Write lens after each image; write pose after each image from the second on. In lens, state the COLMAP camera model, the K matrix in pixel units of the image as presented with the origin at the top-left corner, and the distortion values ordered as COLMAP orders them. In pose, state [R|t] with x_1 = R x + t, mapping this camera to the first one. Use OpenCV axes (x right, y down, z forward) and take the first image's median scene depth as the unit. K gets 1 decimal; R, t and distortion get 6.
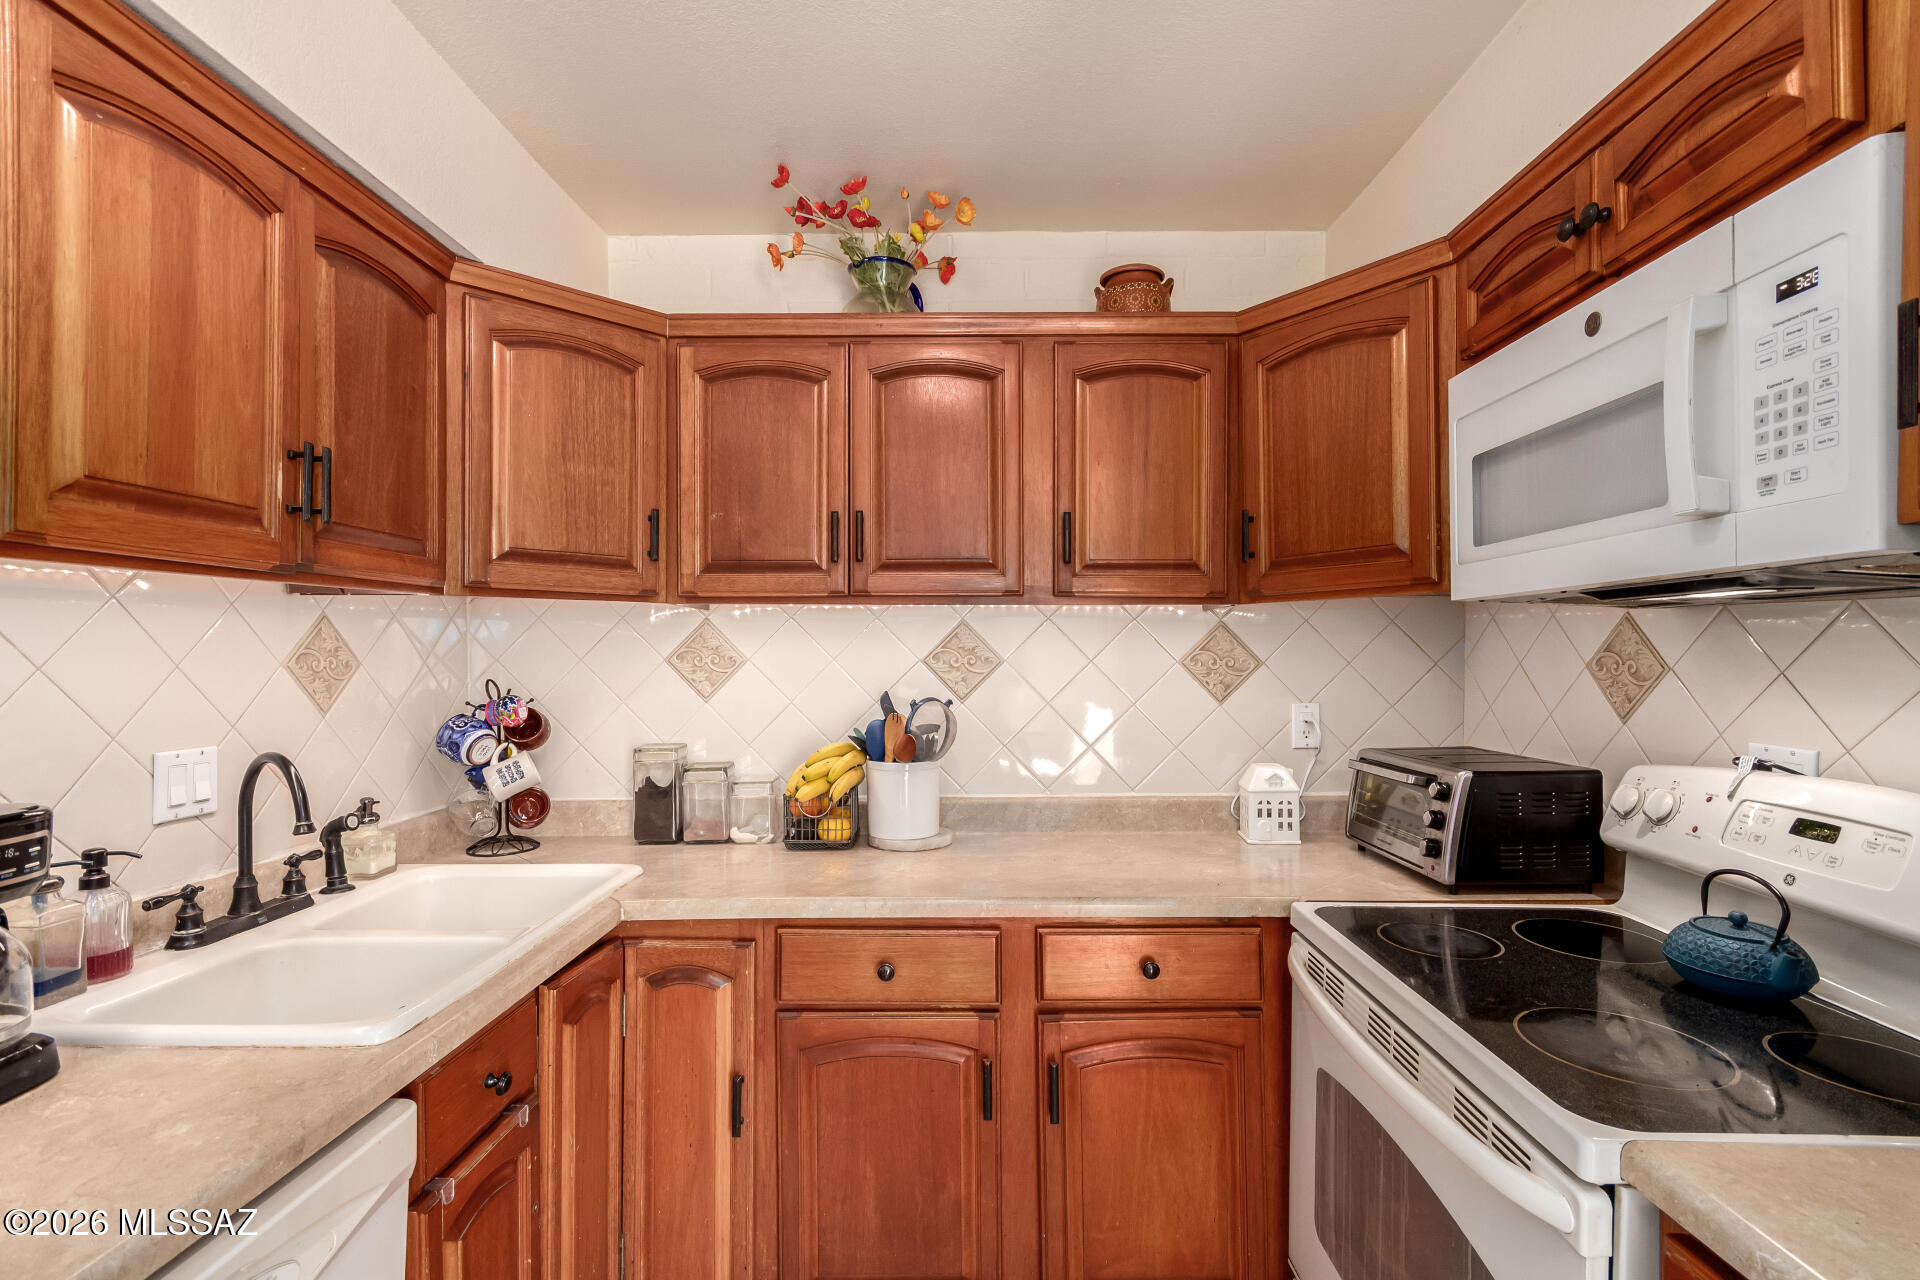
lens RADIAL K [[896.0, 0, 966.9], [0, 896.0, 659.3], [0, 0, 1]] dist [0.003389, 0.001967]
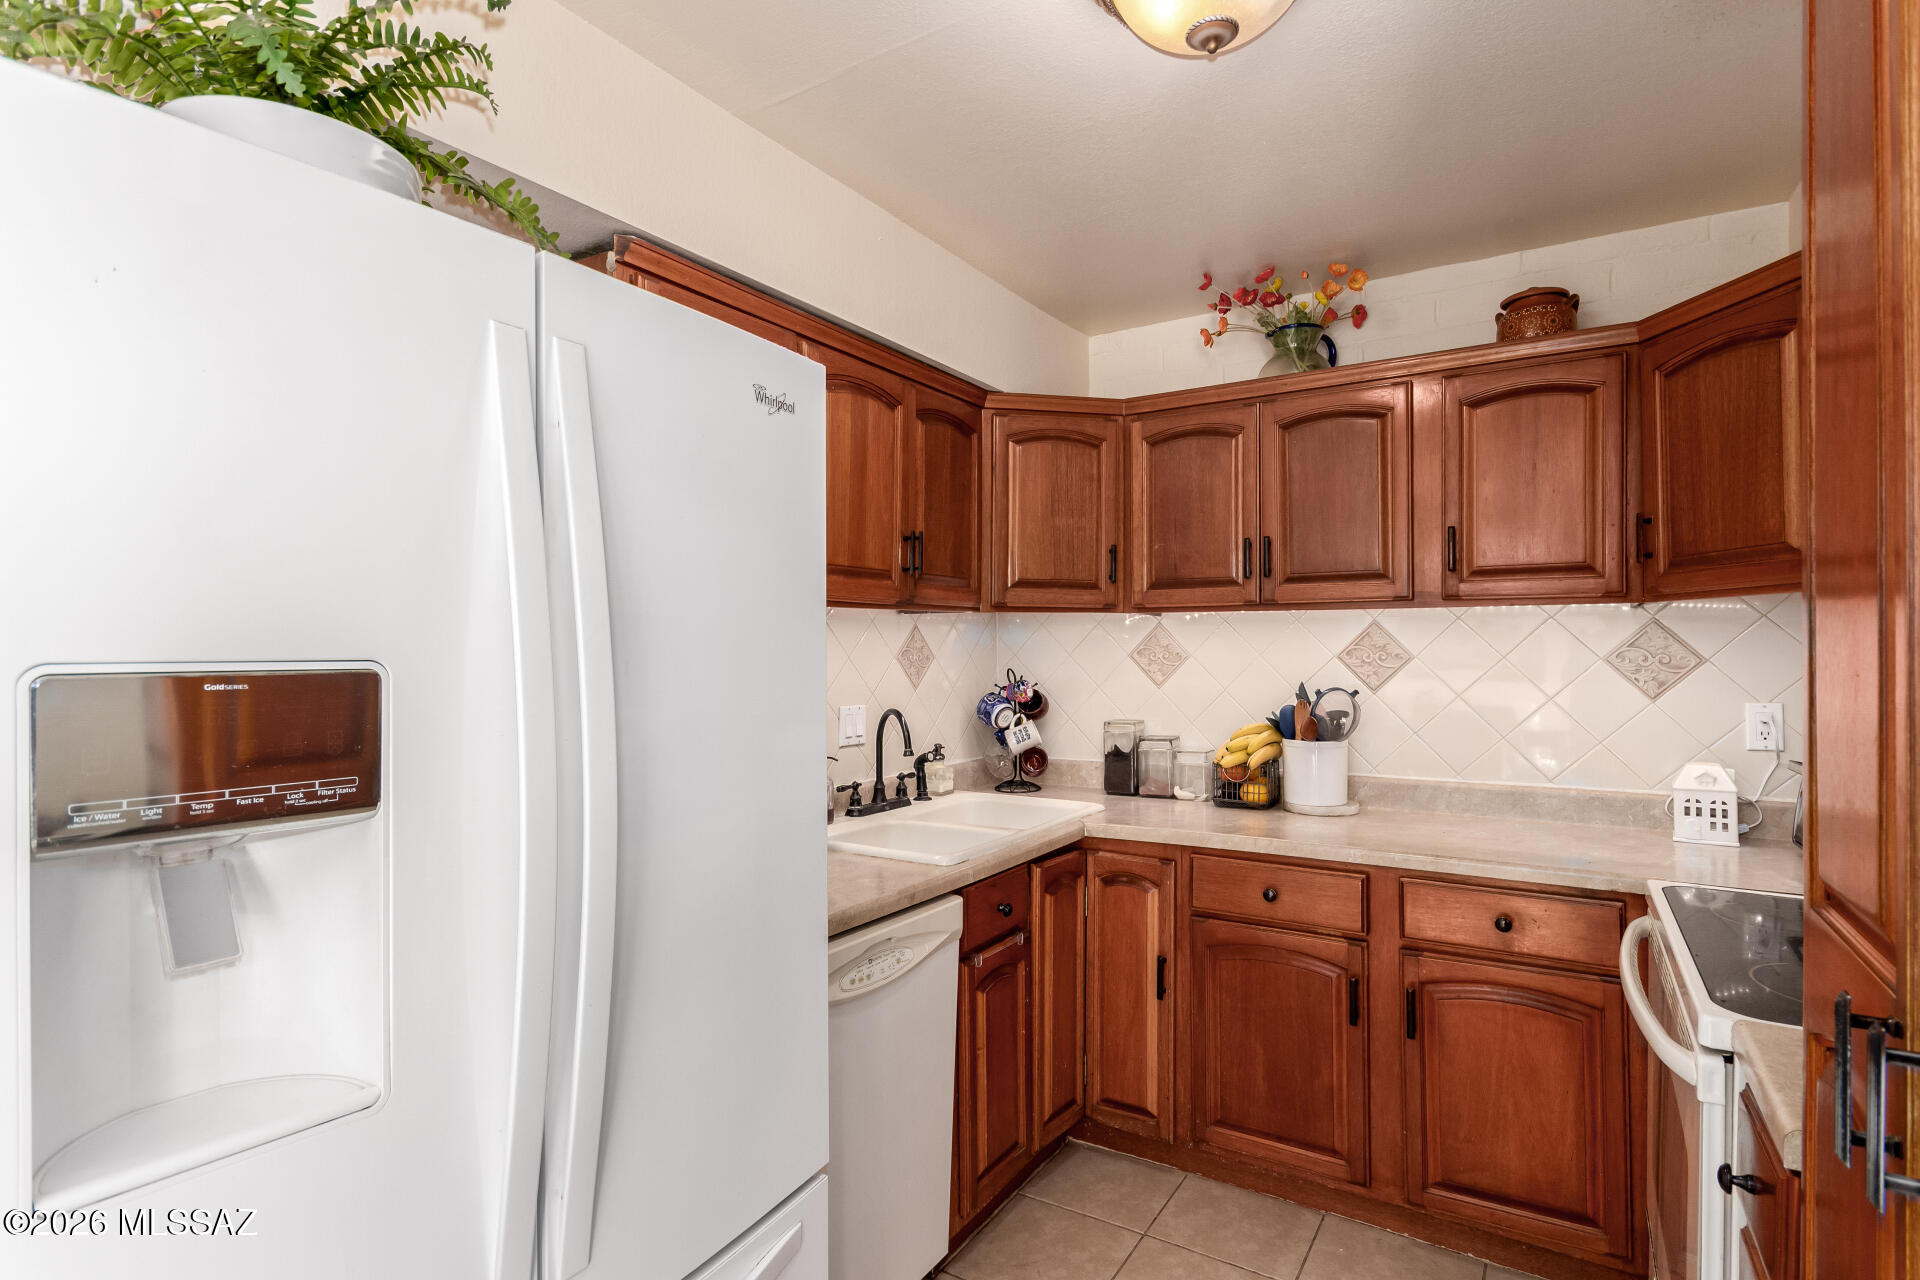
lens RADIAL K [[953.6, 0, 962.8], [0, 953.6, 647.7], [0, 0, 1]] dist [-0.000161, -0.000002]
pose [[0.848455, -0.001299, -0.529267, 0.246812], [-0.002974, 0.999970, -0.007221, 0.000851], [0.529260, 0.007701, 0.848425, -0.386421]]
